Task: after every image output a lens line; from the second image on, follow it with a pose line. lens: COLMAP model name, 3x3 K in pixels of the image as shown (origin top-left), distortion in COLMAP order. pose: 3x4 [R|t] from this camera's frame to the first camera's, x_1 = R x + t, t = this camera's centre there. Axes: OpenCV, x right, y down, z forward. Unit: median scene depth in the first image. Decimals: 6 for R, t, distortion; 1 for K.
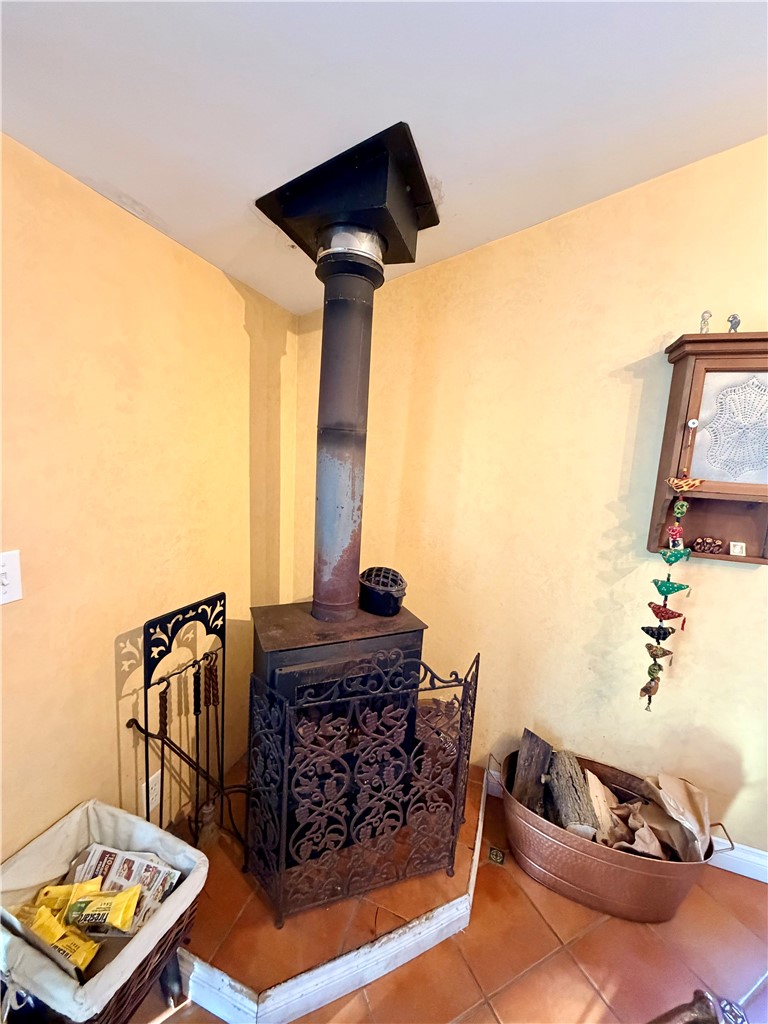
lens RADIAL K [[407.7, 0, 386.3], [0, 407.7, 510.8], [0, 0, 1]] dist [-0.000822, 0.000169]
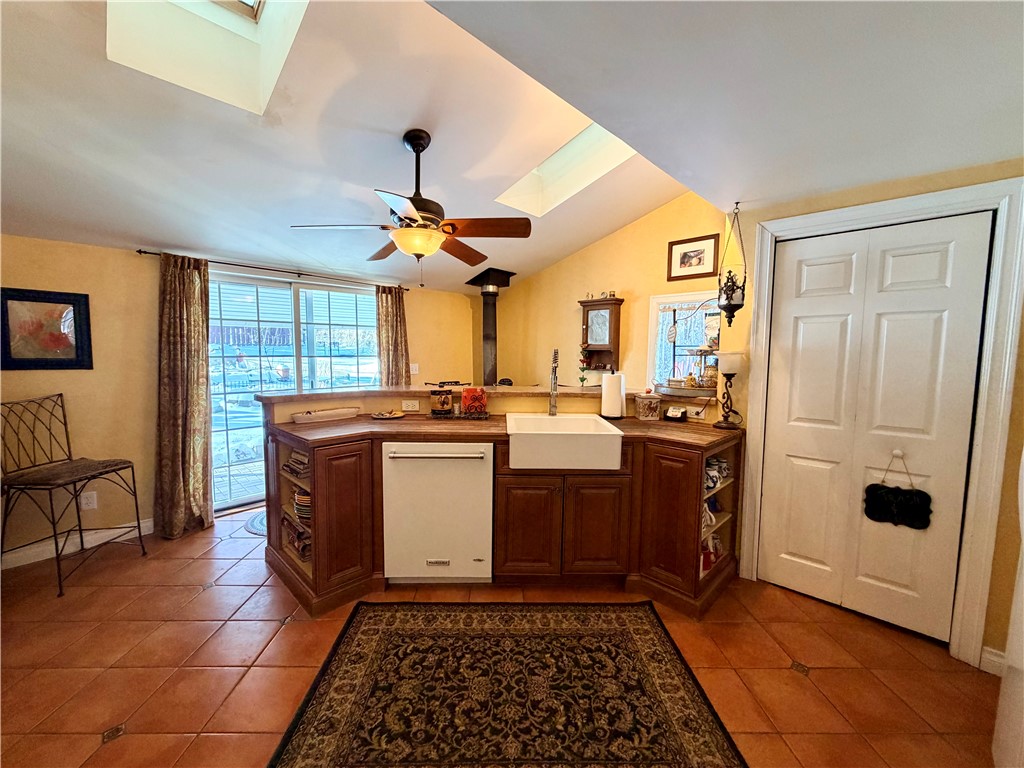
lens RADIAL K [[407.7, 0, 509.0], [0, 407.7, 384.0], [0, 0, 1]] dist [-0.000822, 0.000169]
pose [[0.904221, -0.013914, -0.426838, 1.522667], [-0.019003, 0.997168, -0.072761, 0.464950], [0.426642, 0.073903, 0.901396, -2.061634]]
